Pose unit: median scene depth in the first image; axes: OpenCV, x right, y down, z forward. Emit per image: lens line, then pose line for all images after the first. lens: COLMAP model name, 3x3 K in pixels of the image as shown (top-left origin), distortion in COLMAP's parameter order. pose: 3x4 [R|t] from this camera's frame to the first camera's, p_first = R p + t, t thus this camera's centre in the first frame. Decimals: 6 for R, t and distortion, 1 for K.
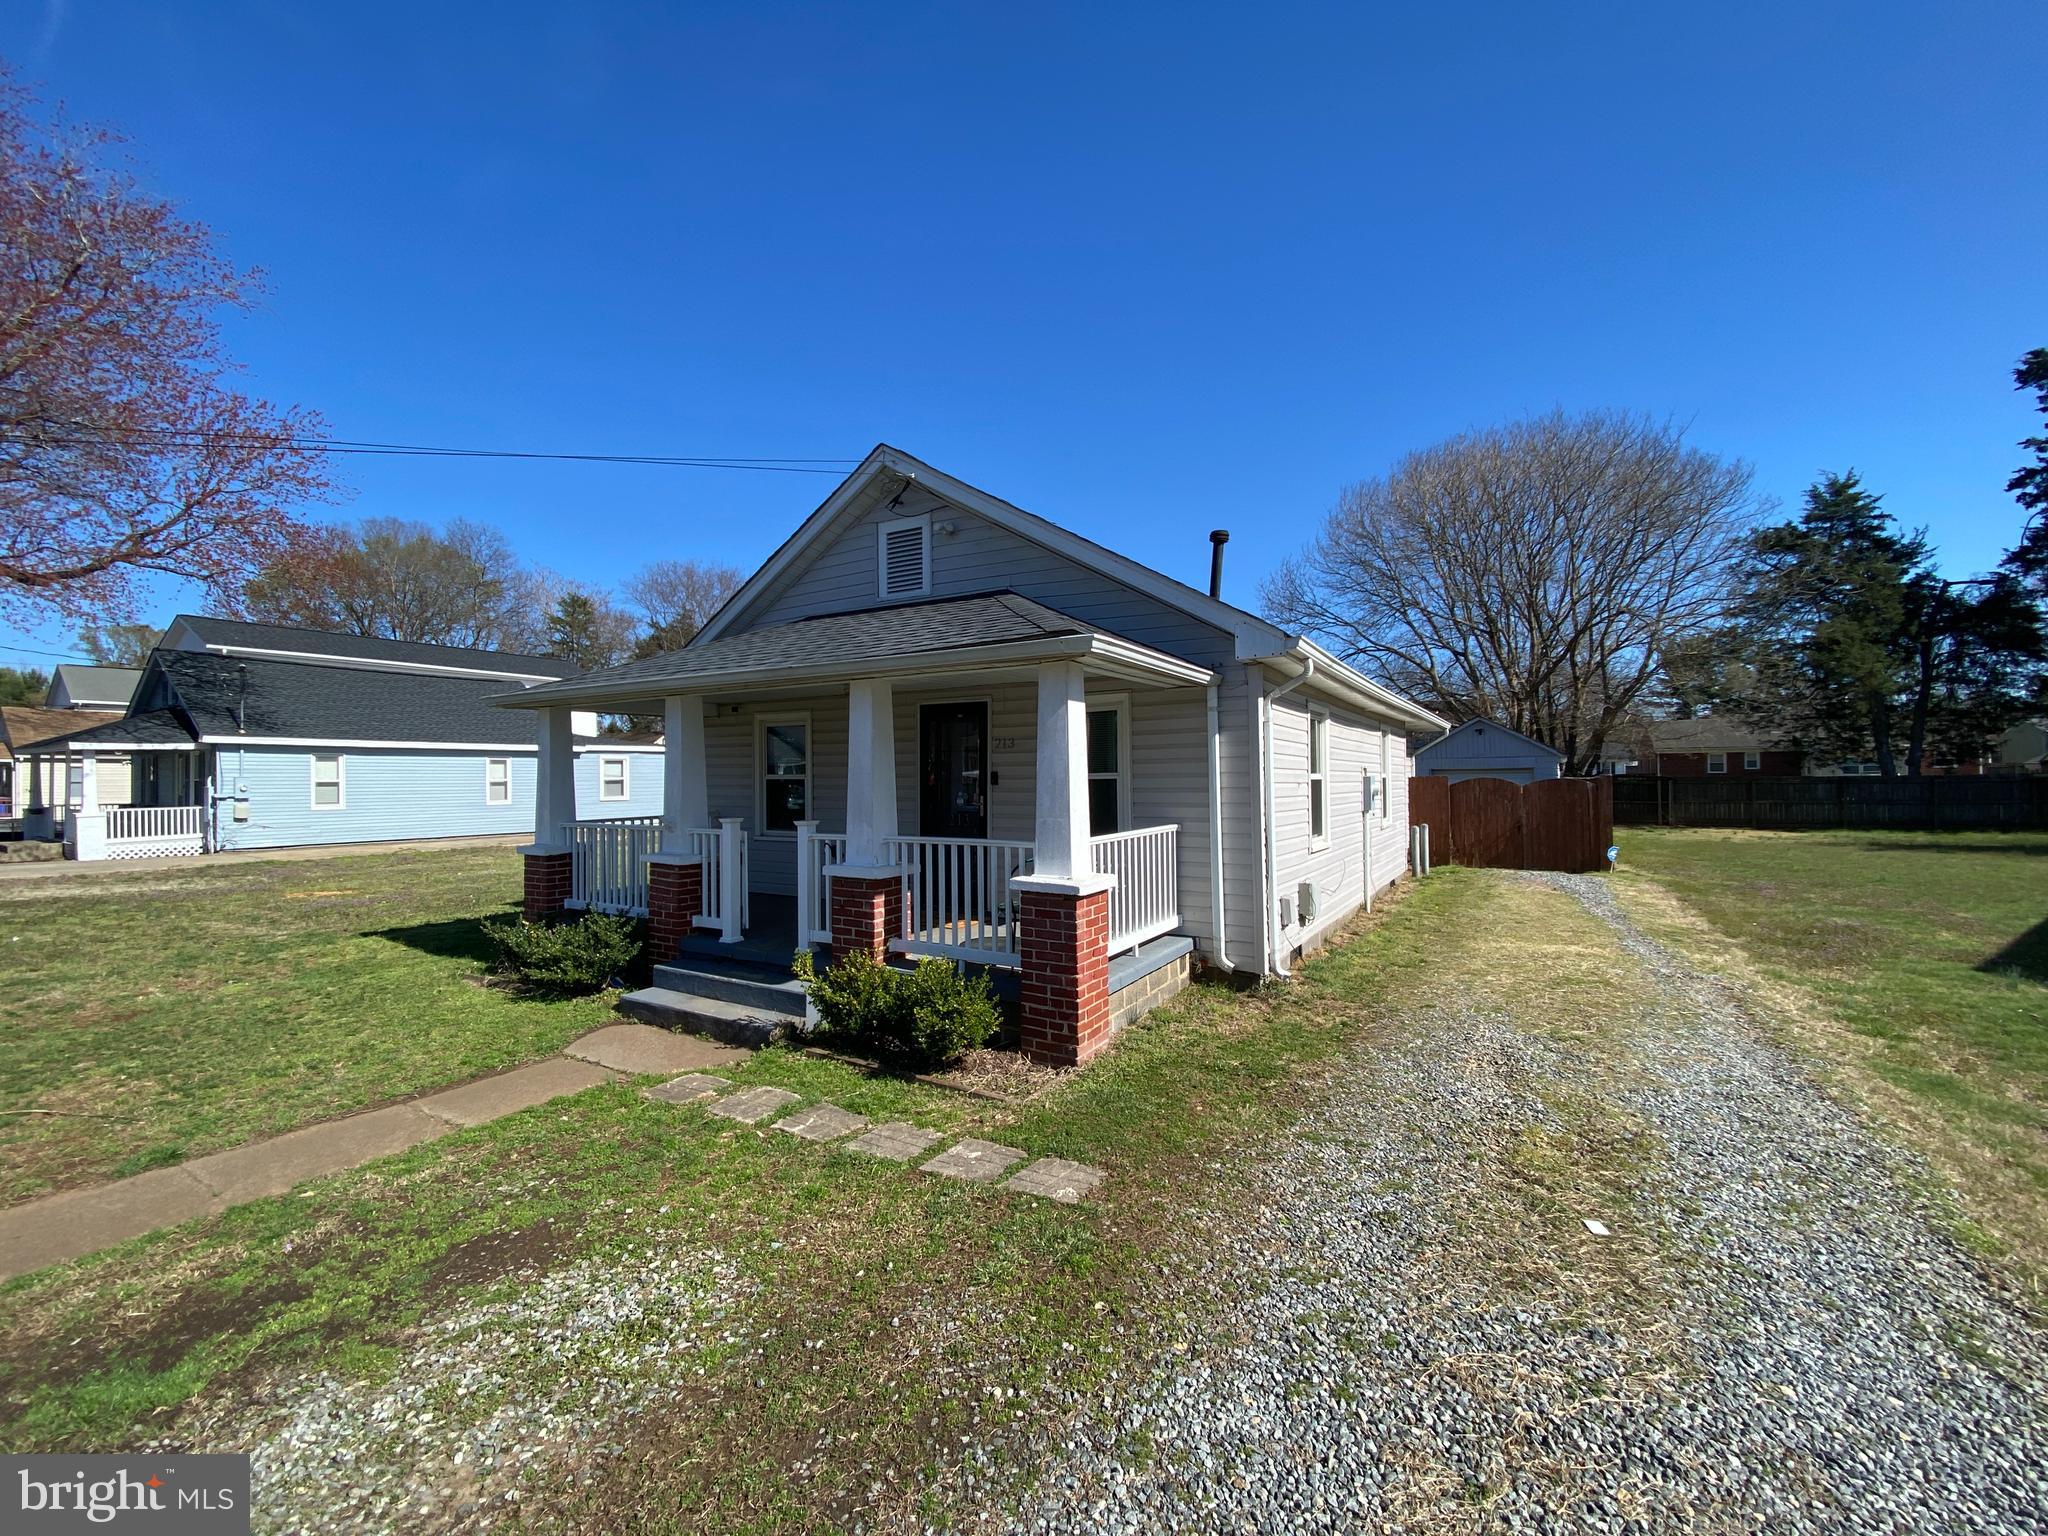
lens RADIAL K [[834.7, 0, 1024.0], [0, 834.7, 768.0], [0, 0, 1]] dist [0.030327, -0.026265]
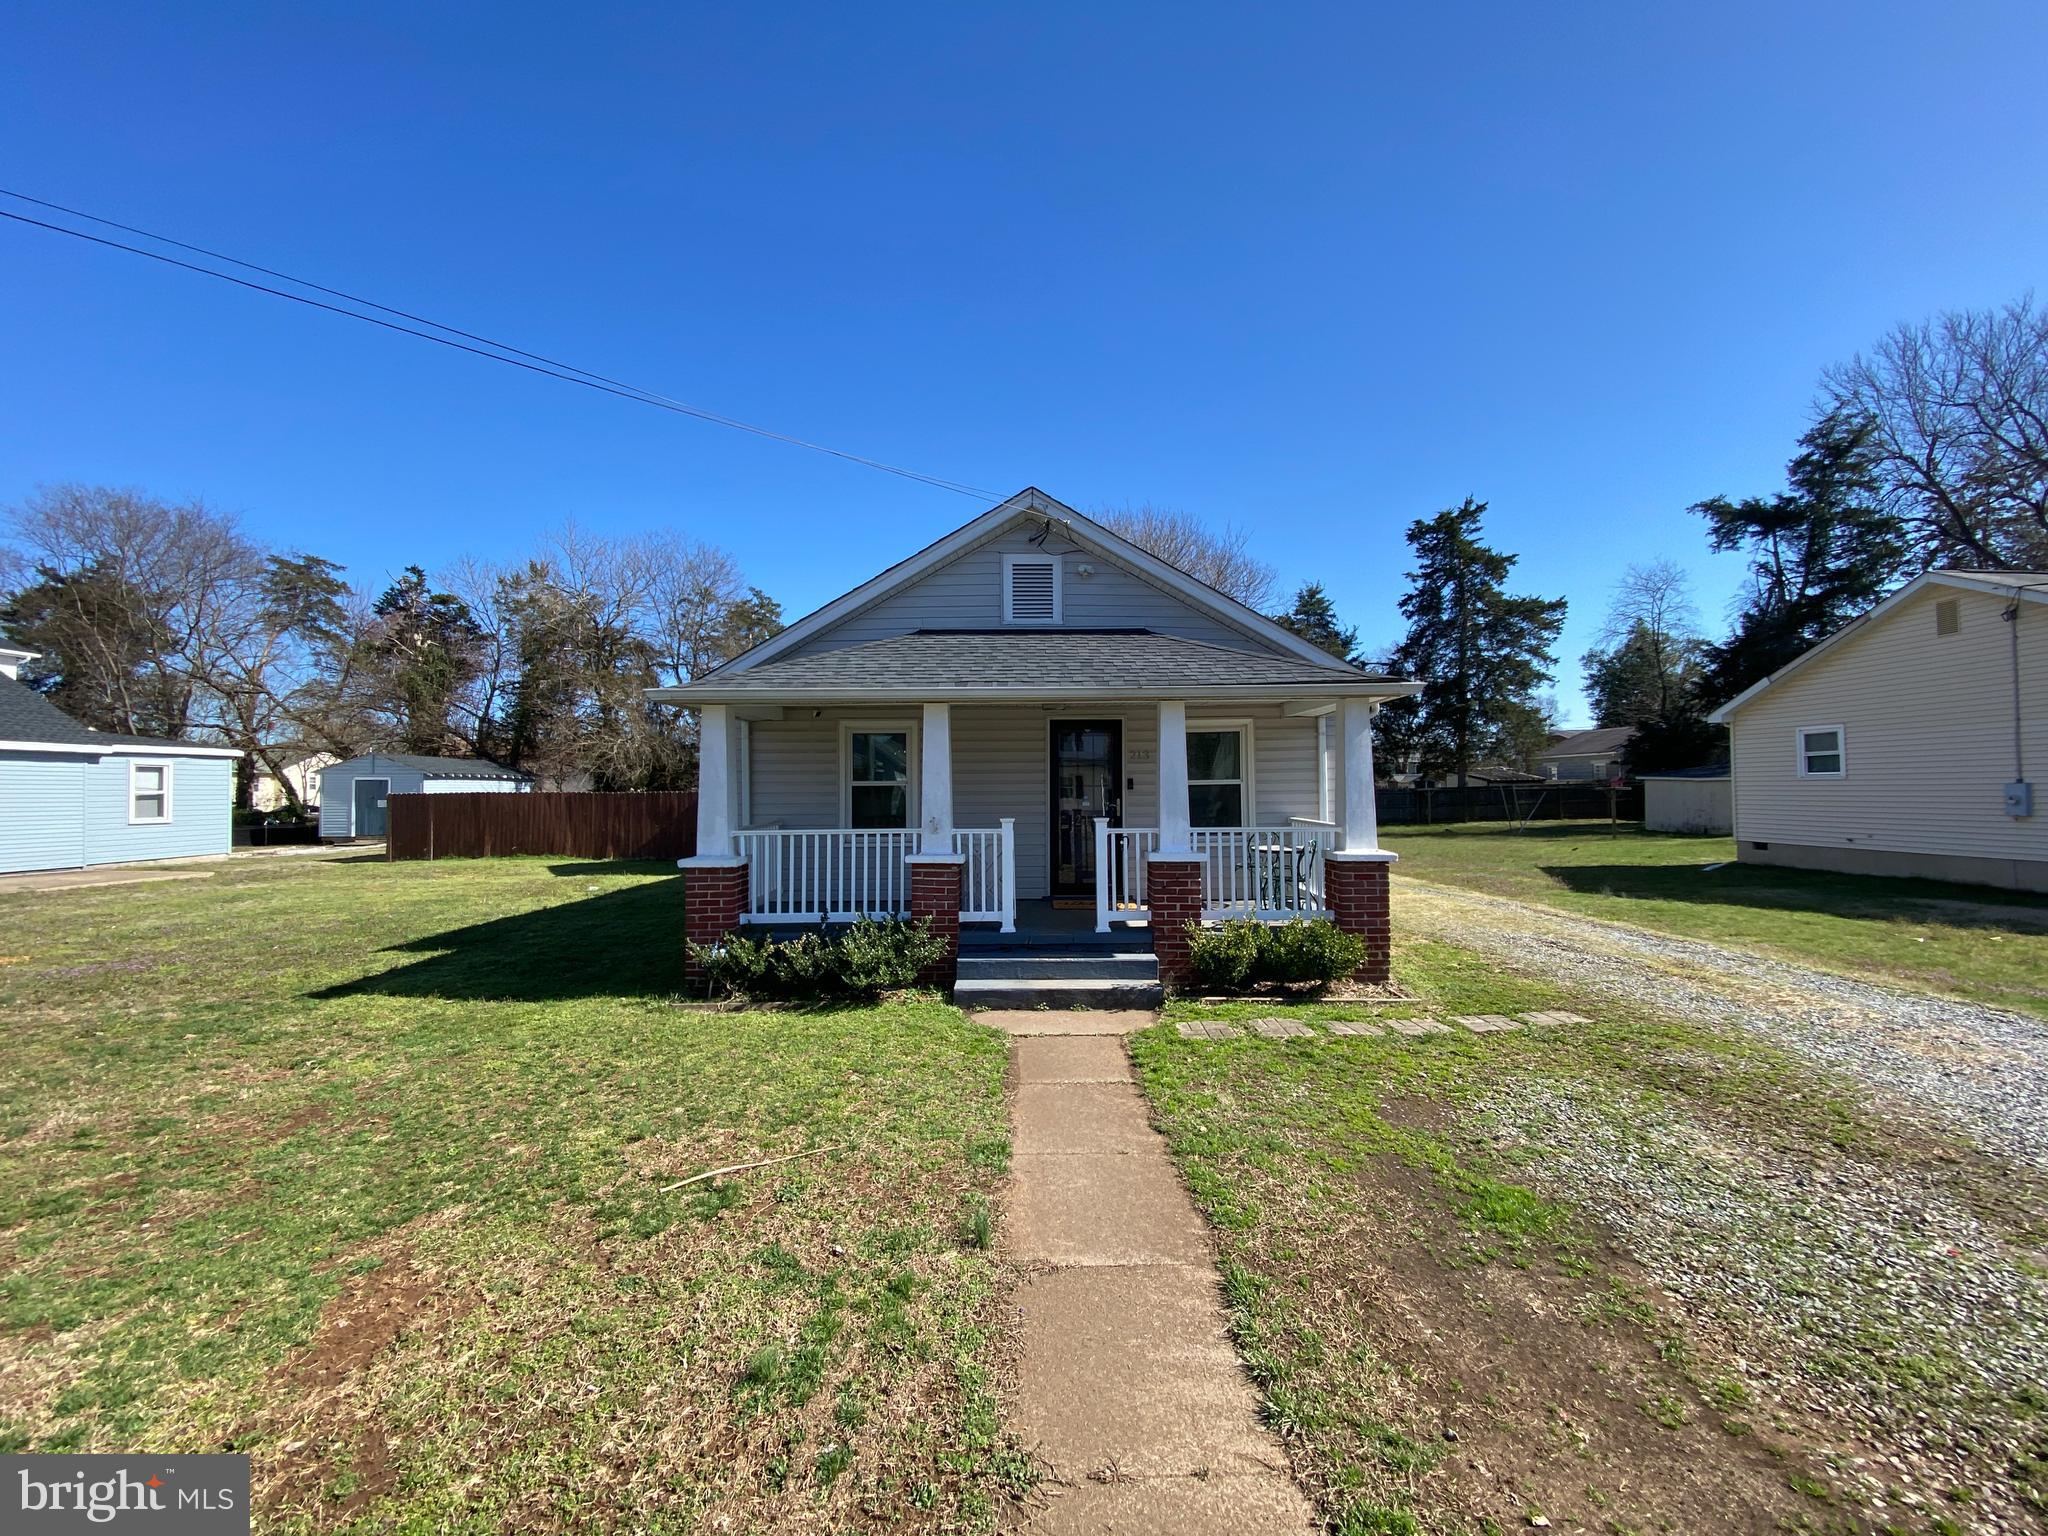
lens RADIAL K [[834.7, 0, 1024.0], [0, 834.7, 768.0], [0, 0, 1]] dist [0.030327, -0.026265]
pose [[0.854984, 0.014403, 0.518454, -0.756124], [-0.003688, 0.999758, -0.021692, 0.015099], [-0.518641, 0.016634, 0.854830, 0.051066]]
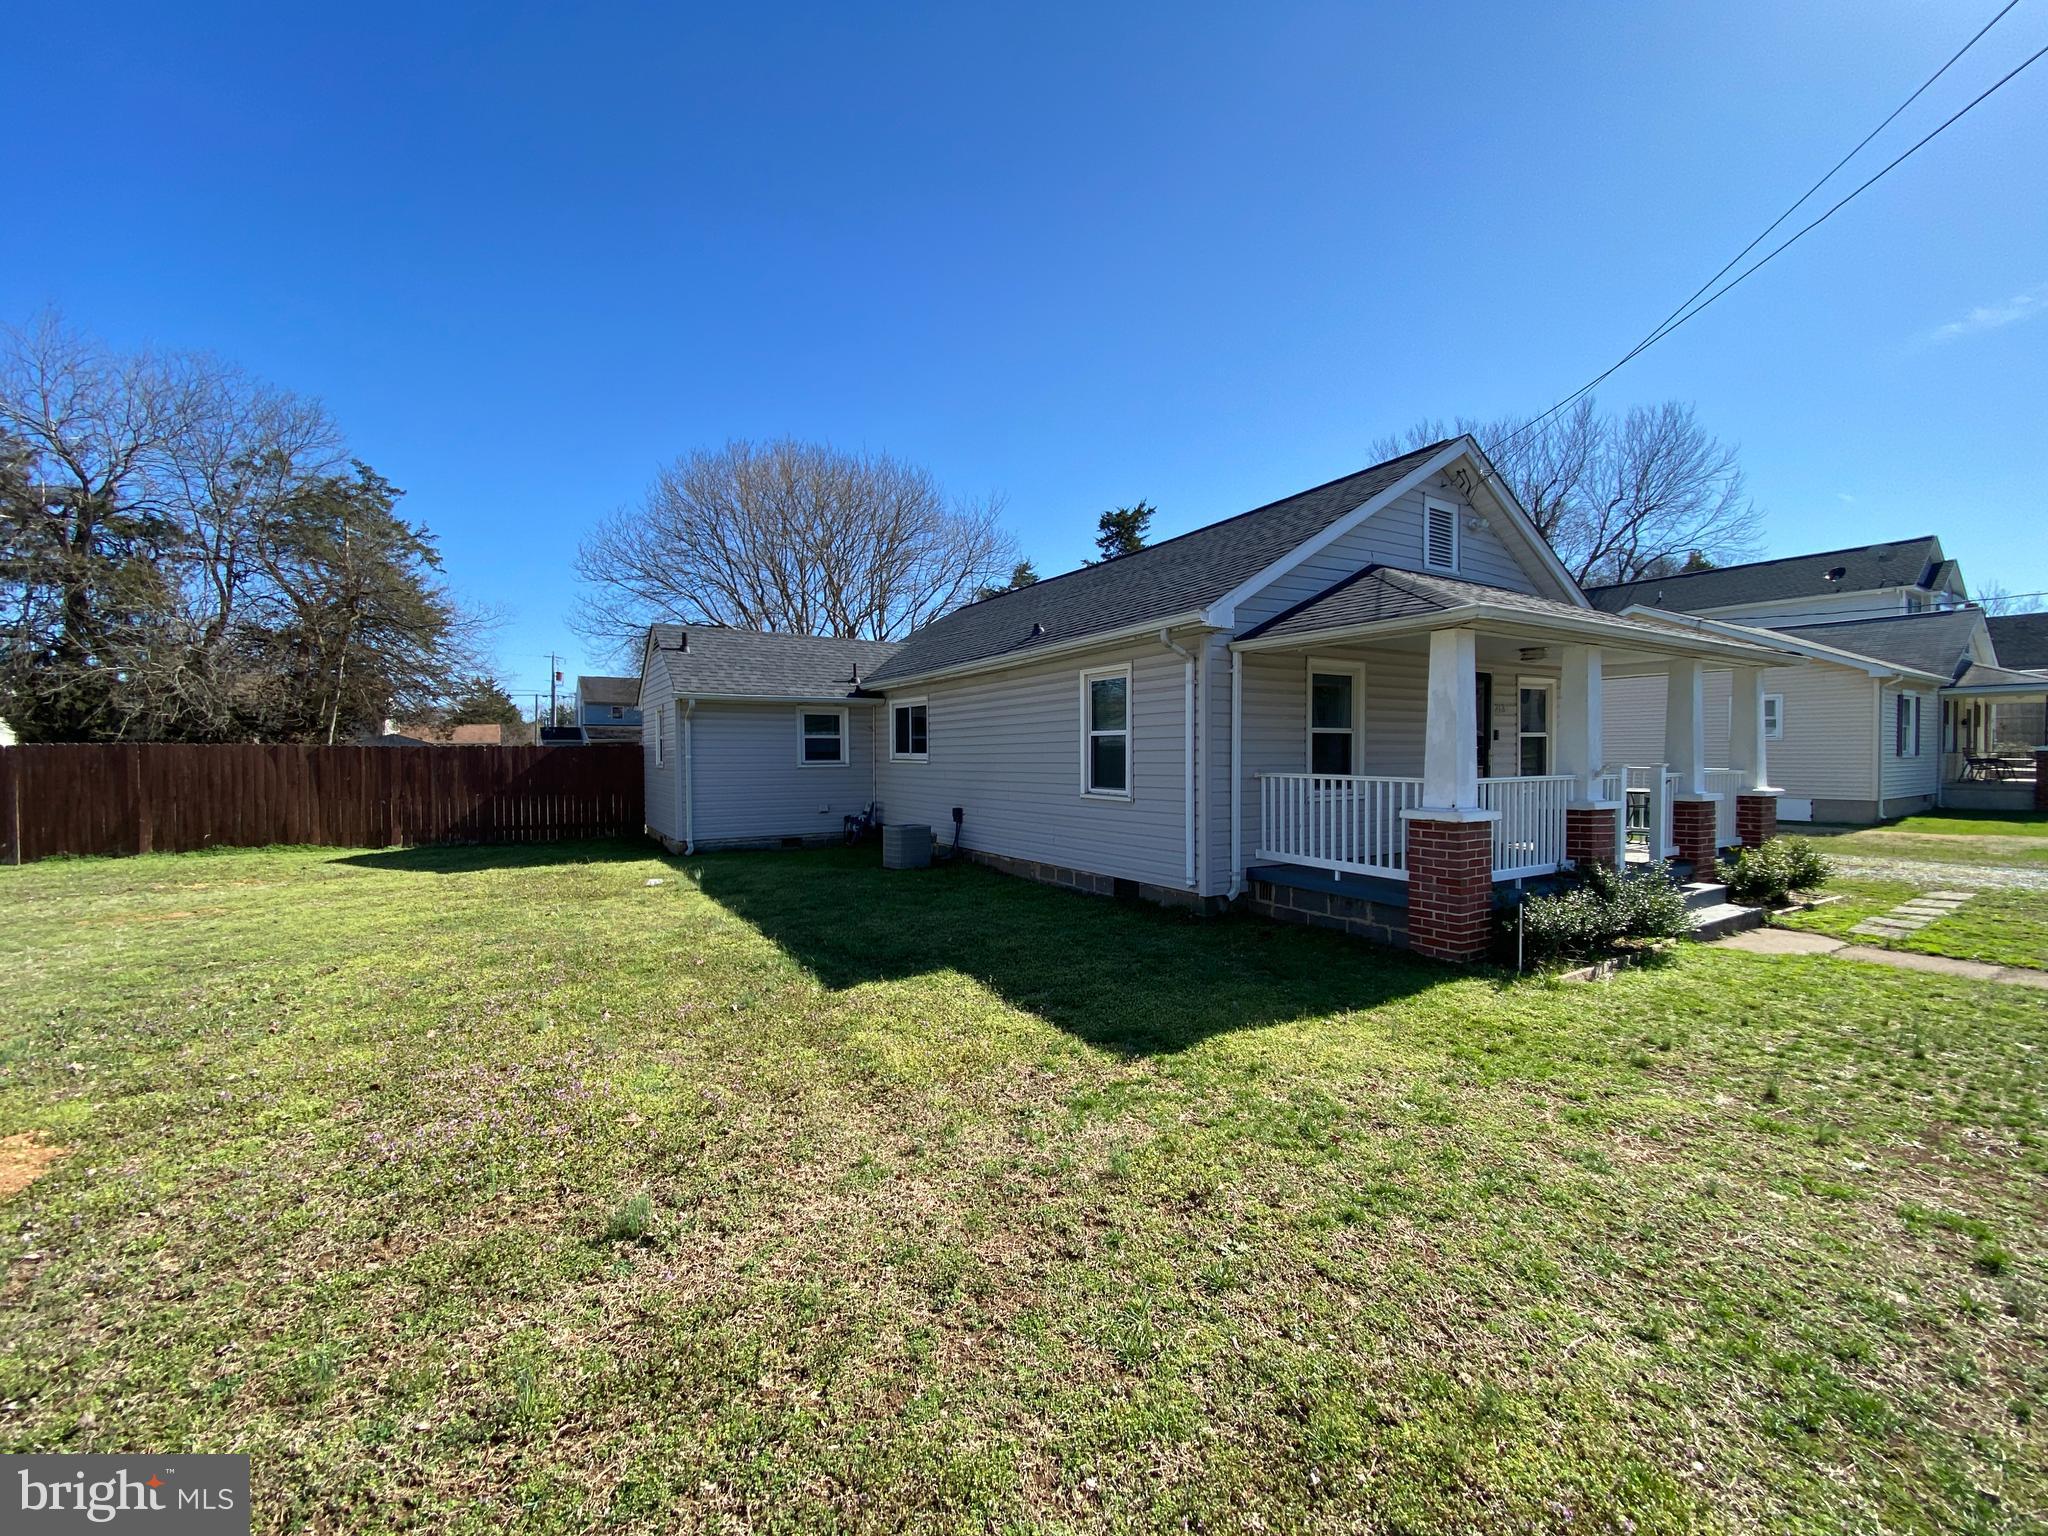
lens RADIAL K [[834.7, 0, 1024.0], [0, 834.7, 768.0], [0, 0, 1]] dist [0.030327, -0.026265]
pose [[0.453171, -0.010003, 0.891368, -1.443513], [-0.008335, 0.999846, 0.015459, 0.047542], [-0.891385, -0.014435, 0.453017, 1.015532]]
